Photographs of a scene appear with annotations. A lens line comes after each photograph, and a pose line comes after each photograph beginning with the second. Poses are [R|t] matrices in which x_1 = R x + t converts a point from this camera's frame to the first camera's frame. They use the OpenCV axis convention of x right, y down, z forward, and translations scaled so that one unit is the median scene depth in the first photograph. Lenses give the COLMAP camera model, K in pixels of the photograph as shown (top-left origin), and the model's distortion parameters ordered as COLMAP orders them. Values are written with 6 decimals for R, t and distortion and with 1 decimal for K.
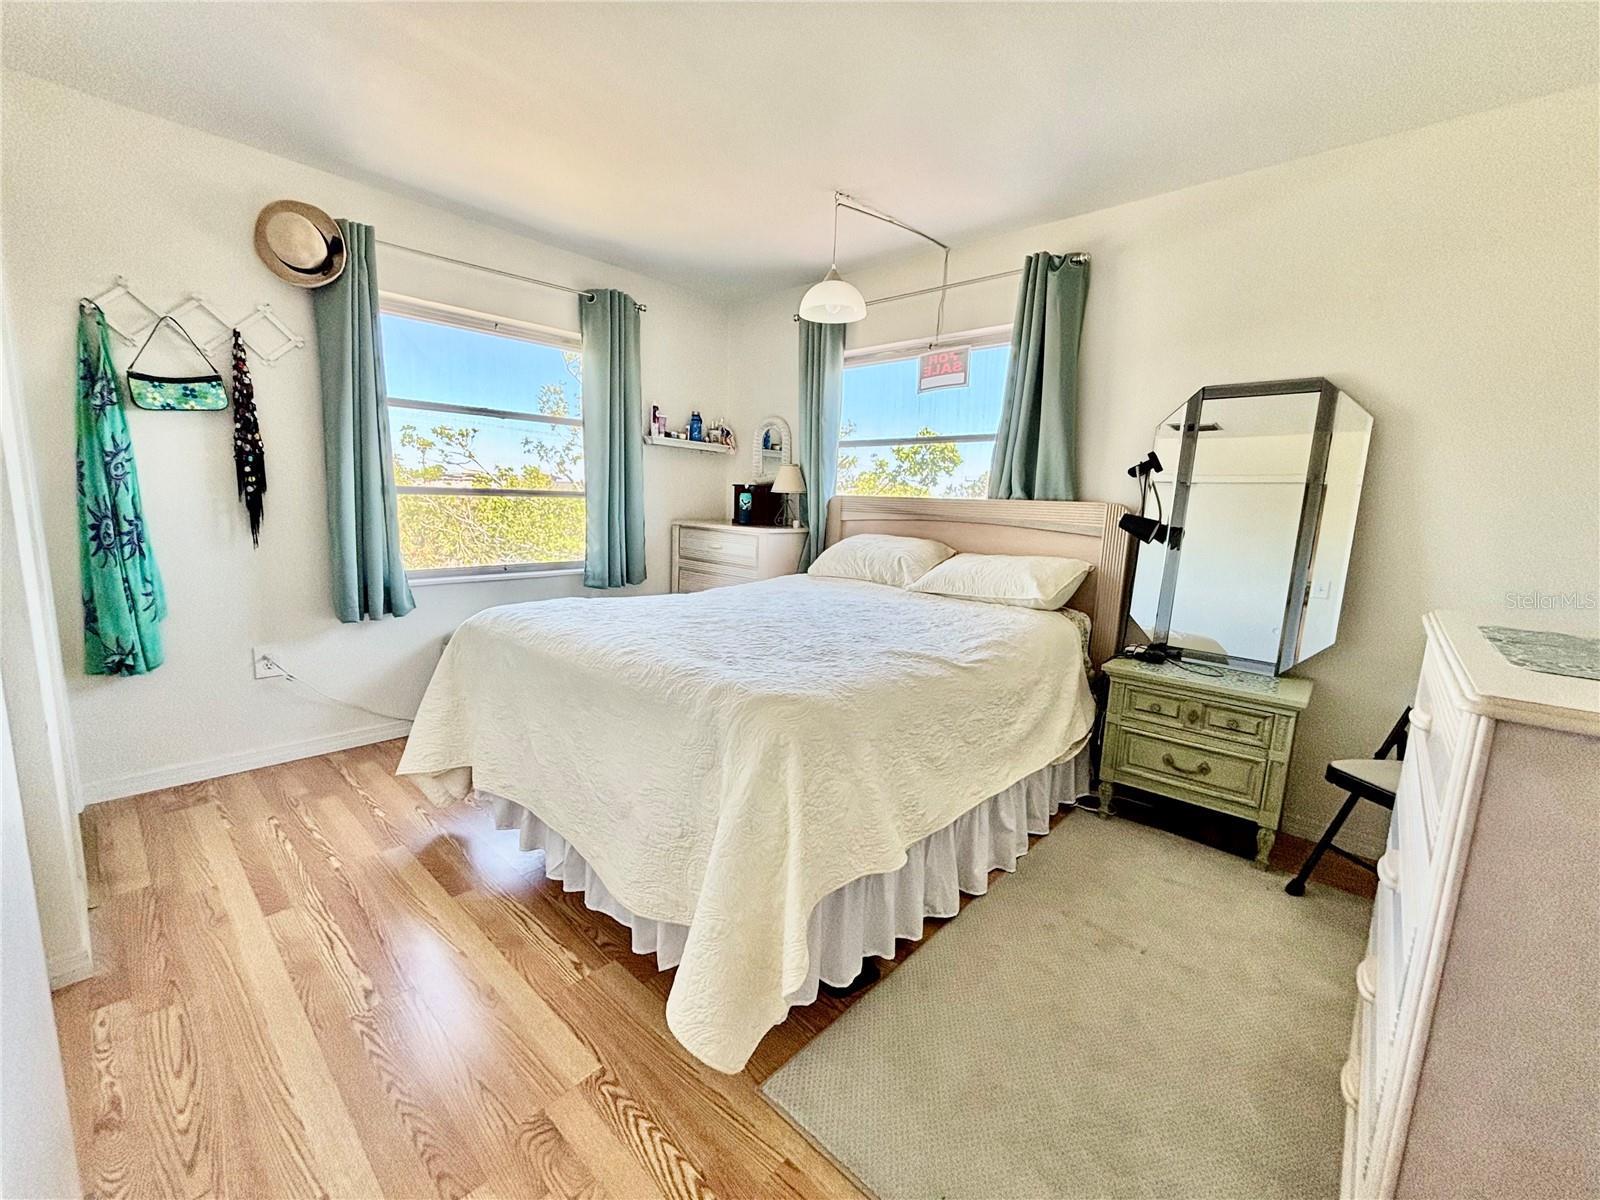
lens RADIAL K [[641.5, 0, 800.2], [0, 641.5, 600.2], [0, 0, 1]] dist [-0.001272, -0.000506]
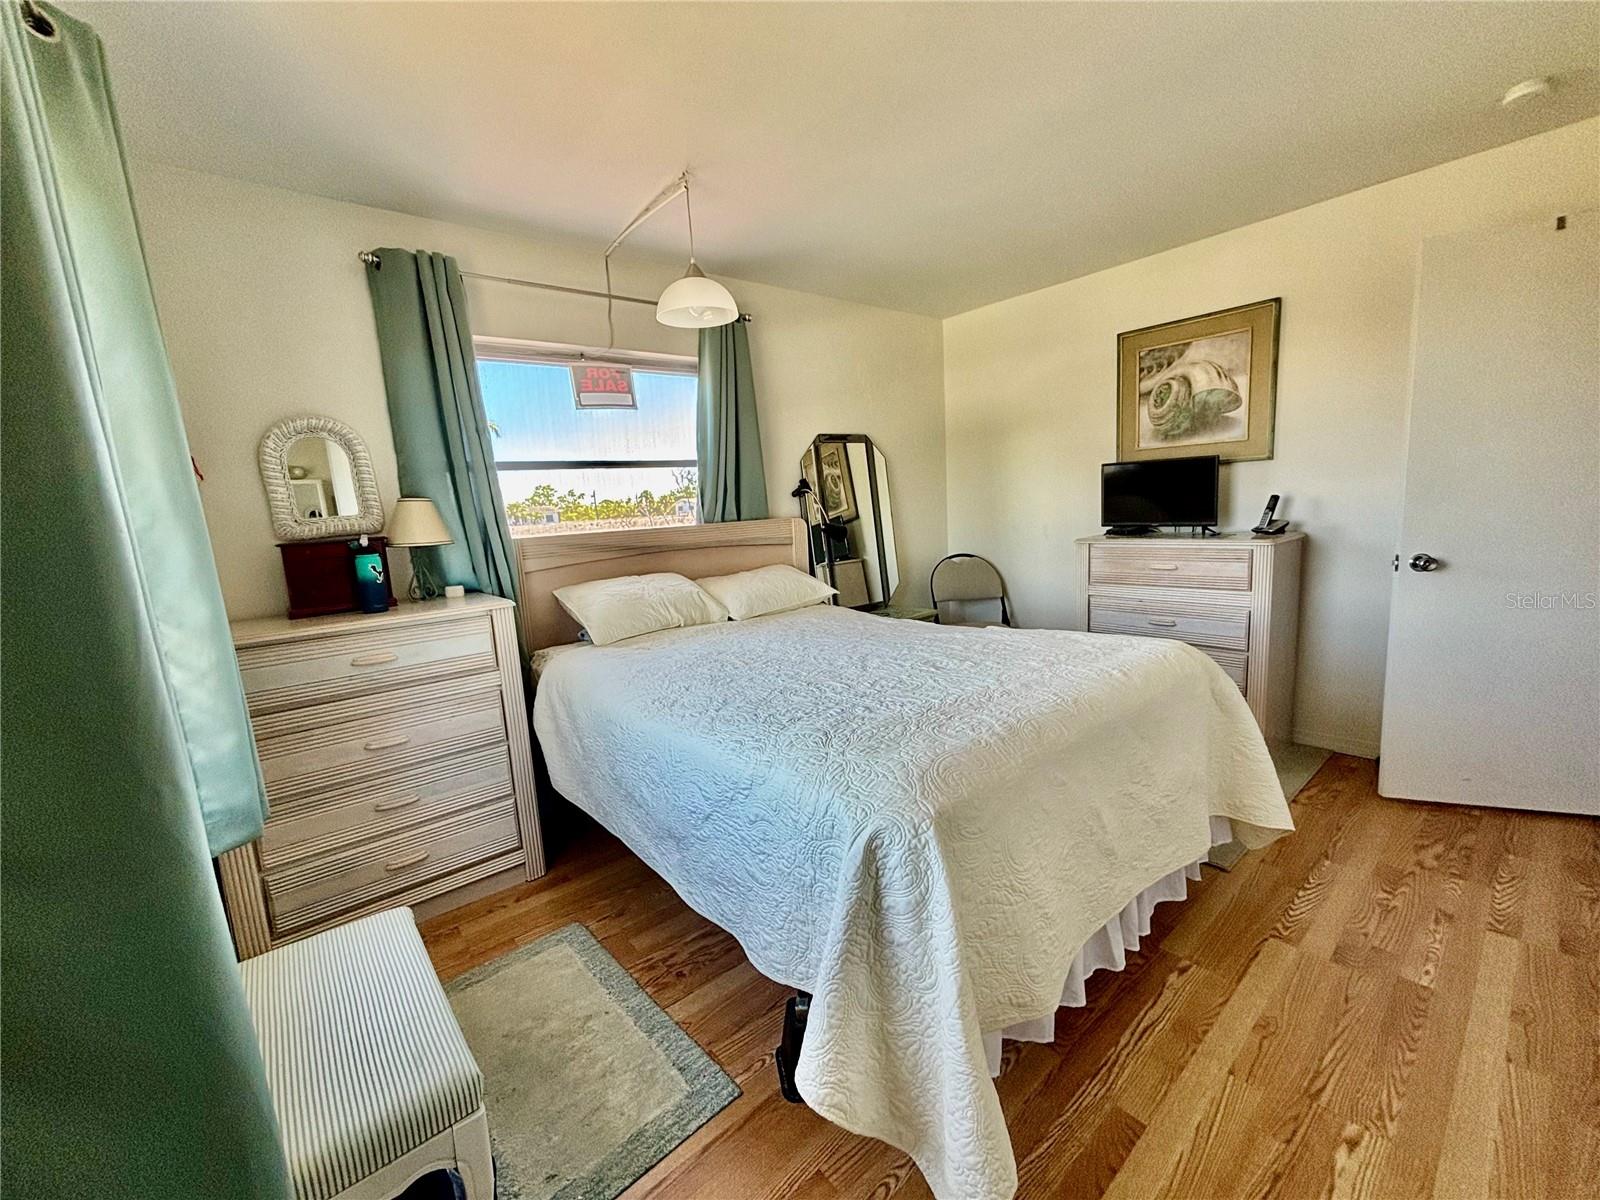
lens RADIAL K [[641.5, 0, 806.1], [0, 641.5, 596.3], [0, 0, 1]] dist [-0.001272, -0.000506]
pose [[0.136255, -0.180497, 0.974092, -0.874060], [0.224653, 0.963277, 0.147069, -0.197190], [-0.964866, 0.198794, 0.171800, 0.849315]]
